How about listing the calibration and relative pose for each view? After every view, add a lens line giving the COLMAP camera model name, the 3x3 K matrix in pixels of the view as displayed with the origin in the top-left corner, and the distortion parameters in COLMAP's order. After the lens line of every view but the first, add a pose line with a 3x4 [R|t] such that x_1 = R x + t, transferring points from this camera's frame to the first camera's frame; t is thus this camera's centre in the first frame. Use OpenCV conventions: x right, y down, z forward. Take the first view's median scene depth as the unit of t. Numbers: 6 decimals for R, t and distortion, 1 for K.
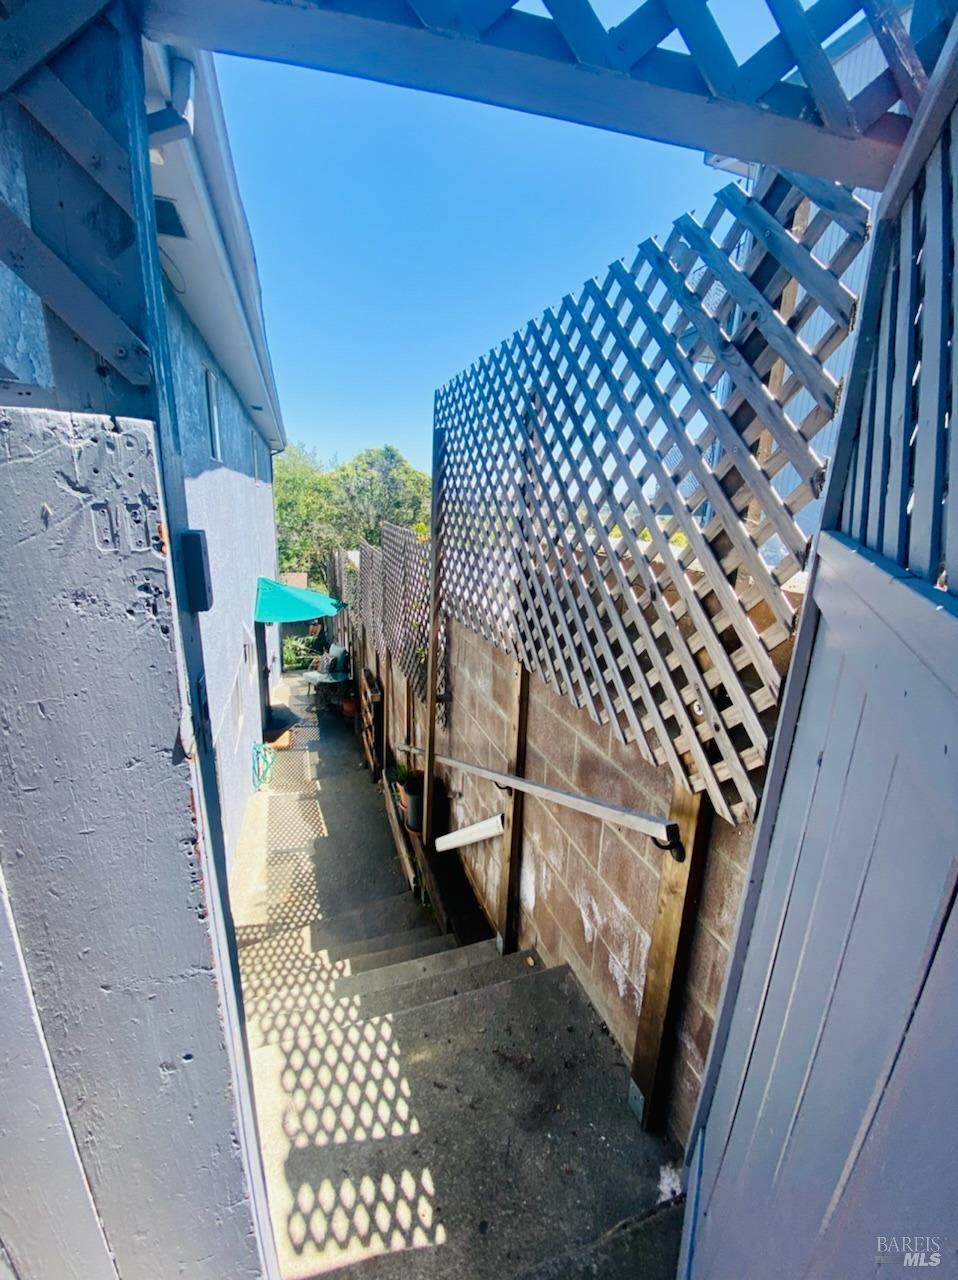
lens RADIAL K [[544.9, 0, 479.0], [0, 544.9, 640.0], [0, 0, 1]] dist [0.031015, -0.025080]
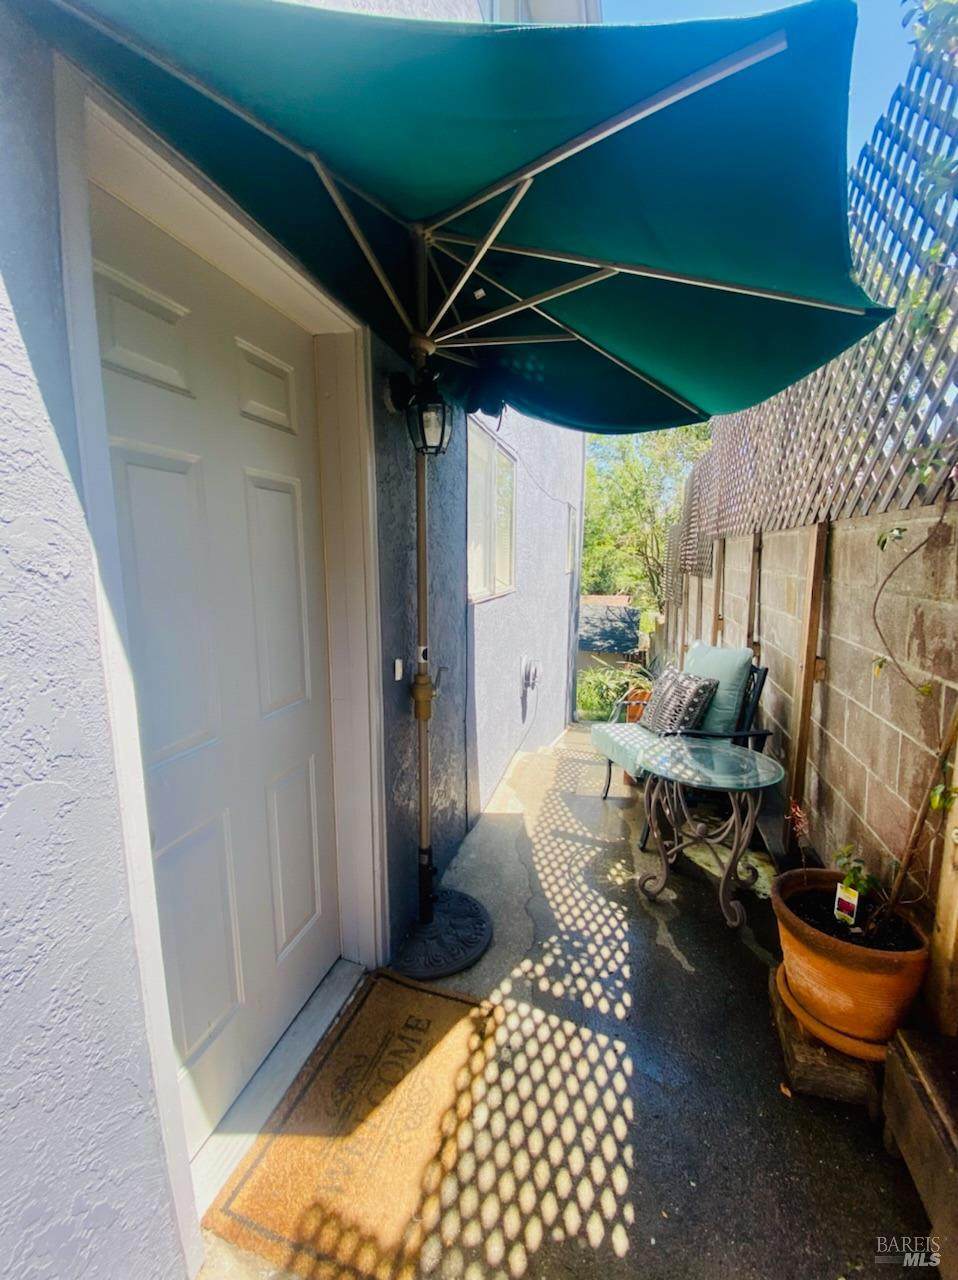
lens RADIAL K [[544.9, 0, 479.0], [0, 544.9, 640.0], [0, 0, 1]] dist [0.031015, -0.025080]
pose [[0.841851, 0.042607, -0.538026, -0.213207], [-0.099470, 0.992051, -0.077078, 0.043022], [0.530465, 0.118406, 0.839397, 0.704791]]
